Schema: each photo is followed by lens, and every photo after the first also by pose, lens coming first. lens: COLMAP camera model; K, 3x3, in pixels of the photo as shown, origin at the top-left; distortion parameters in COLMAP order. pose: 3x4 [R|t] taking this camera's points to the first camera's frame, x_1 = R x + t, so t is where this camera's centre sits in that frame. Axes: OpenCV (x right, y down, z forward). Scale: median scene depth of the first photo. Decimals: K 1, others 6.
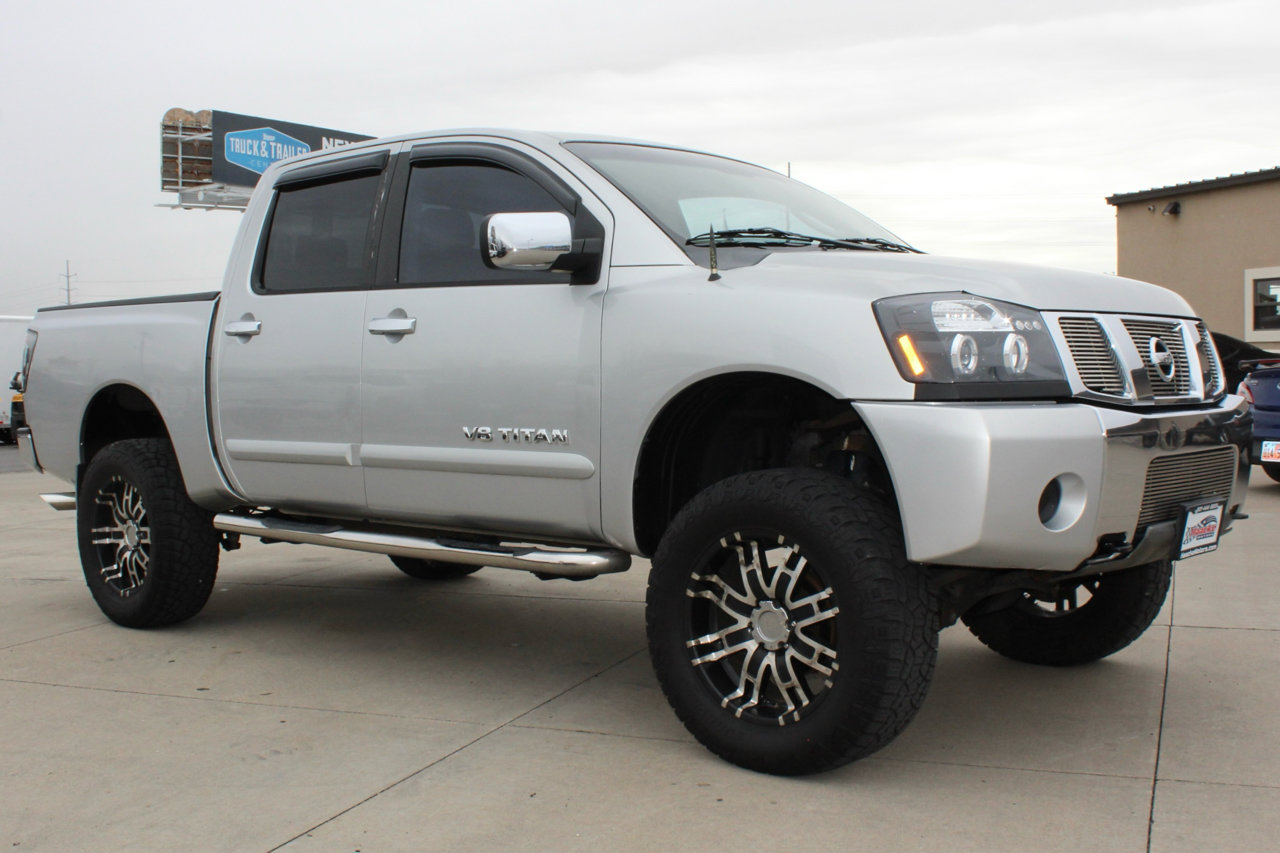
lens RADIAL K [[1401.3, 0, 672.0], [0, 1401.3, 428.3], [0, 0, 1]] dist [-0.105818, 0.032378]
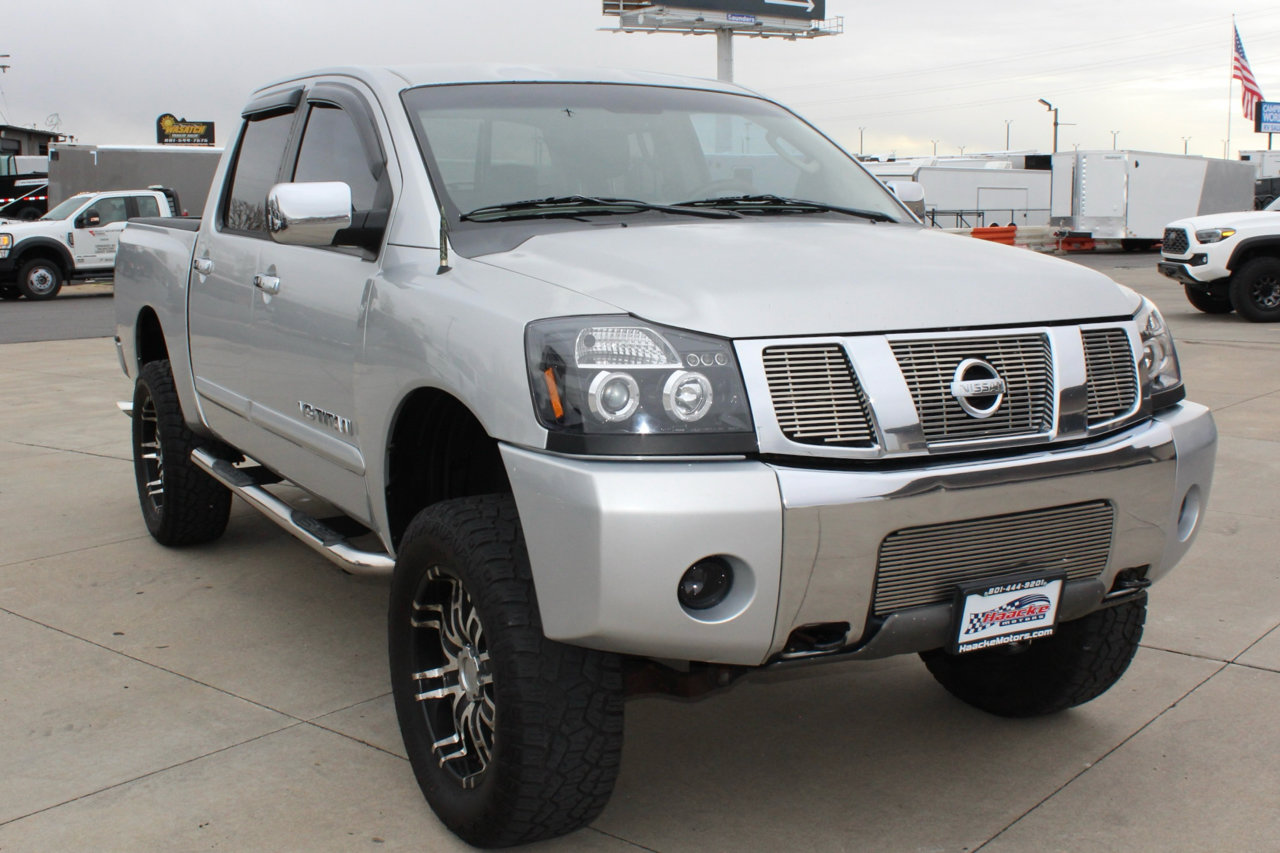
lens RADIAL K [[1465.0, 0, 657.5], [0, 1465.0, 418.7], [0, 0, 1]] dist [-0.114487, 0.019329]
pose [[0.944221, 0.060921, -0.323627, 0.456839], [-0.024697, 0.993072, 0.114884, -0.123827], [0.328384, -0.100483, 0.939184, 0.185491]]
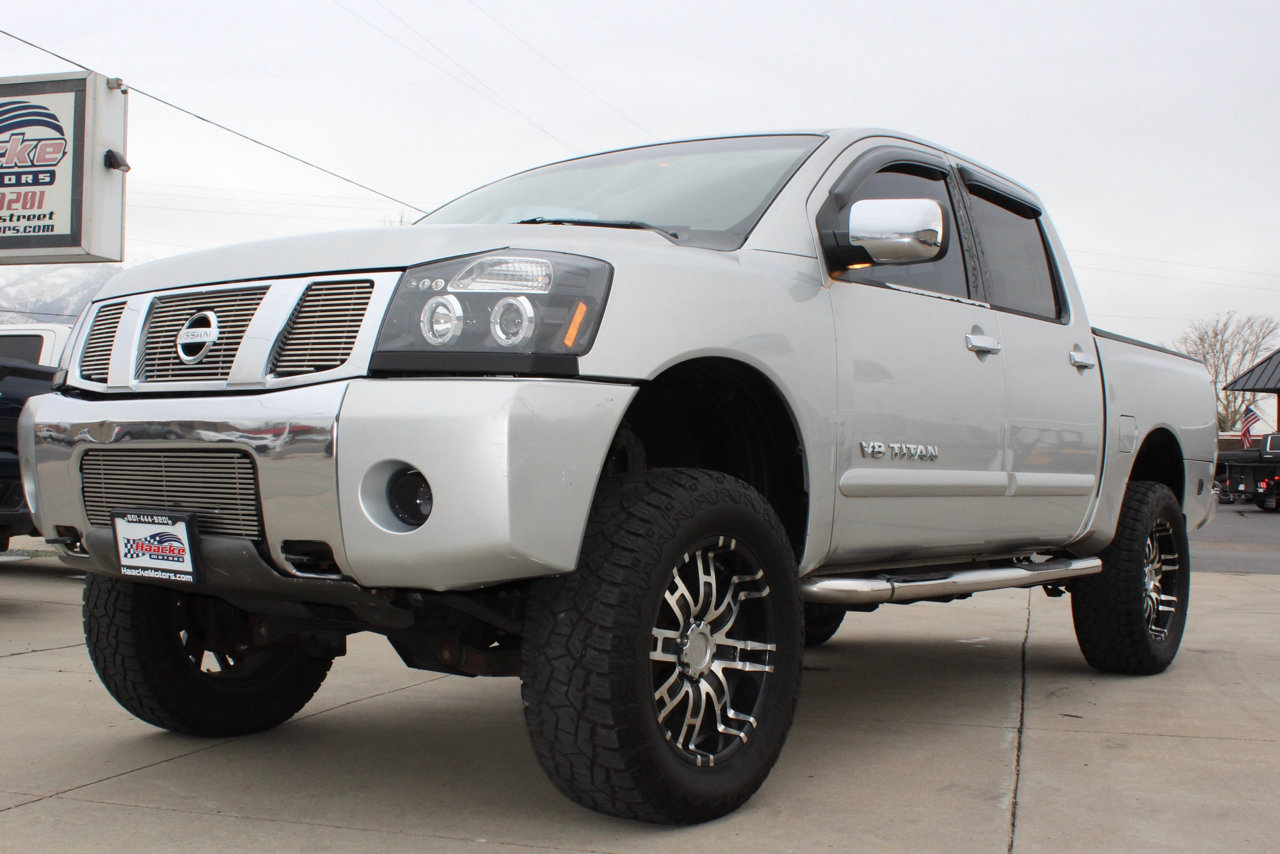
lens RADIAL K [[1456.4, 0, 615.5], [0, 1456.4, 495.8], [0, 0, 1]] dist [-0.127669, 0.105487]
pose [[0.063855, 0.028264, -0.997559, 1.238554], [-0.059338, 0.997938, 0.024477, 0.007529], [0.996193, 0.057630, 0.065401, 1.217991]]
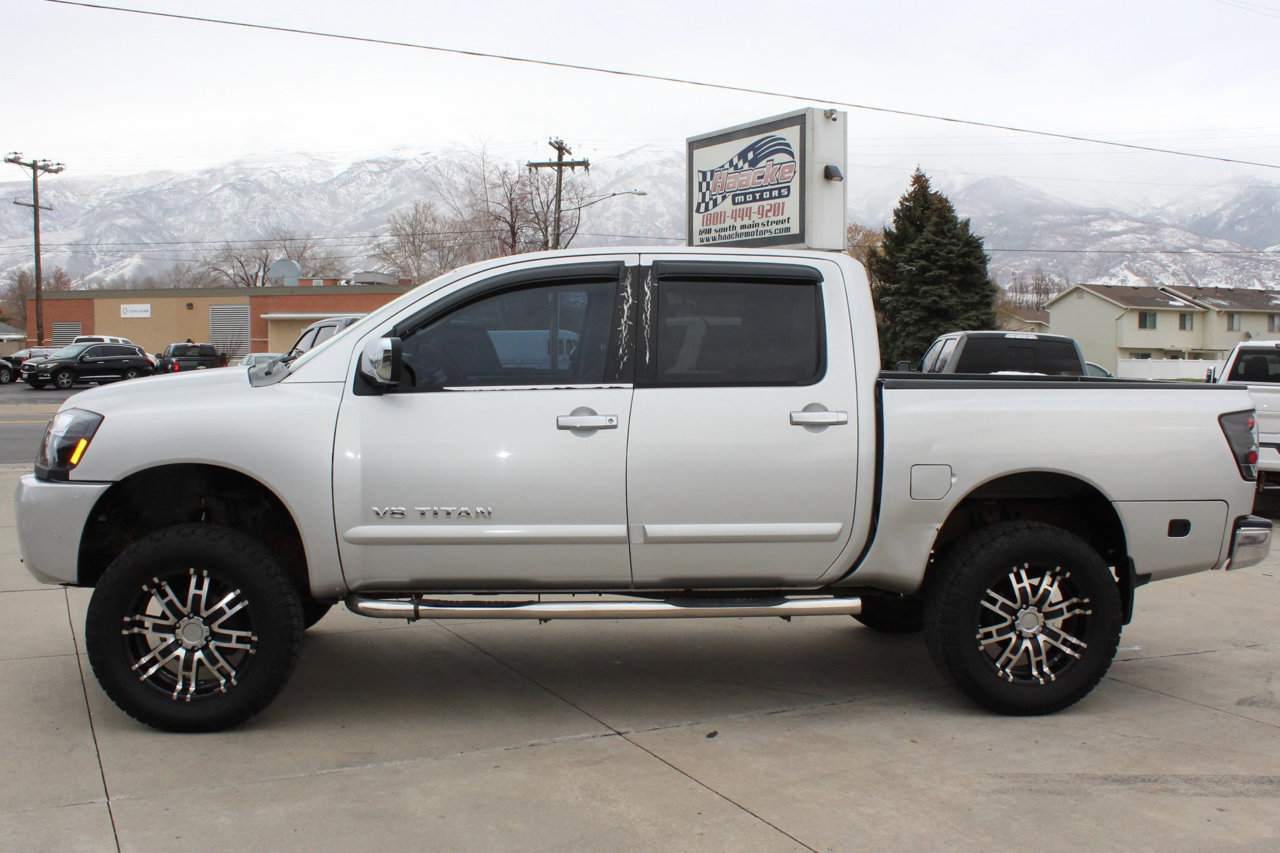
lens RADIAL K [[1258.3, 0, 642.0], [0, 1258.3, 430.6], [0, 0, 1]] dist [-0.169586, 0.141673]
pose [[-0.672861, 0.051363, -0.737983, 0.979653], [-0.033233, 0.994481, 0.099516, -0.226547], [0.739022, 0.091485, -0.667441, 2.485686]]
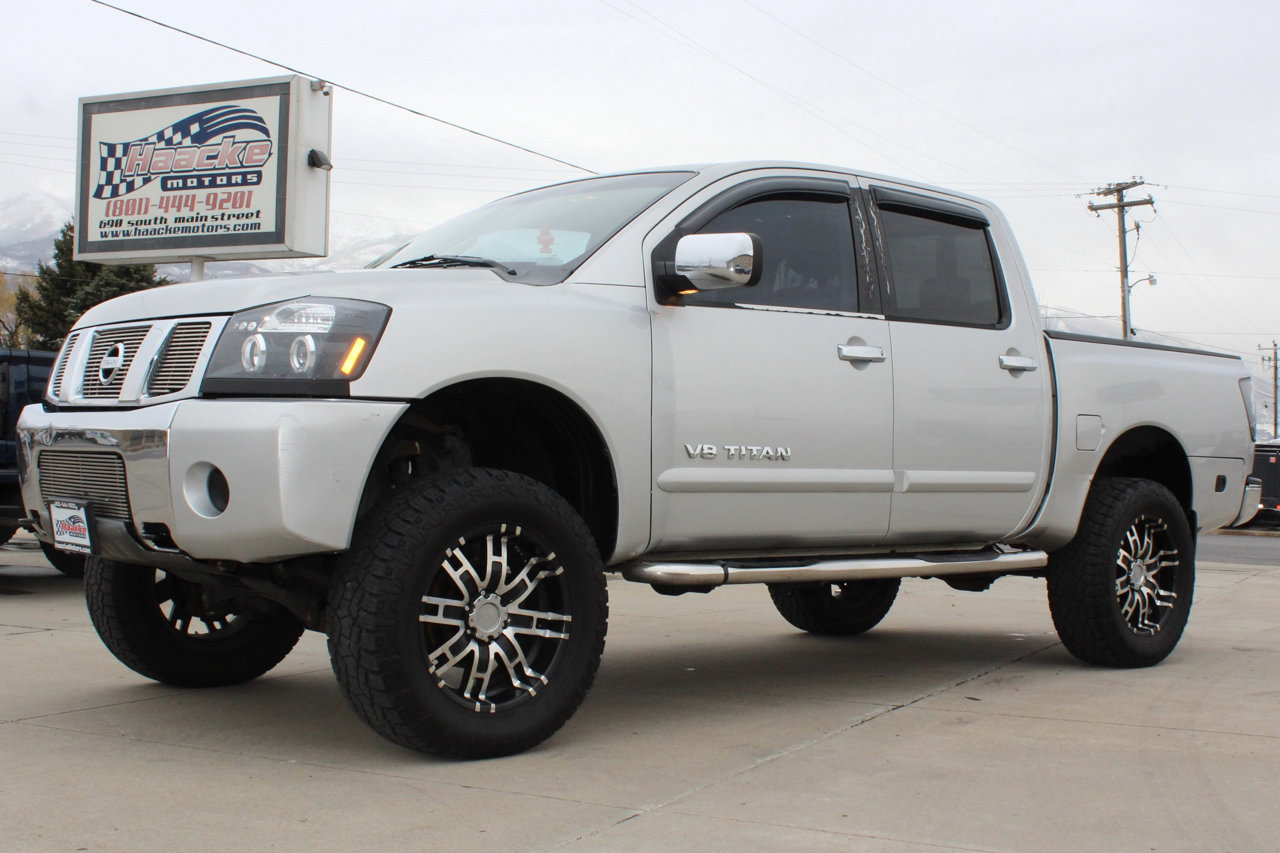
lens RADIAL K [[1576.8, 0, 682.2], [0, 1576.8, 445.9], [0, 0, 1]] dist [-0.102898, 0.046336]
pose [[-0.109878, 0.003322, -0.993940, 1.500573], [-0.061174, 0.998076, 0.010098, -0.027078], [0.992061, 0.061913, -0.109463, 1.589088]]
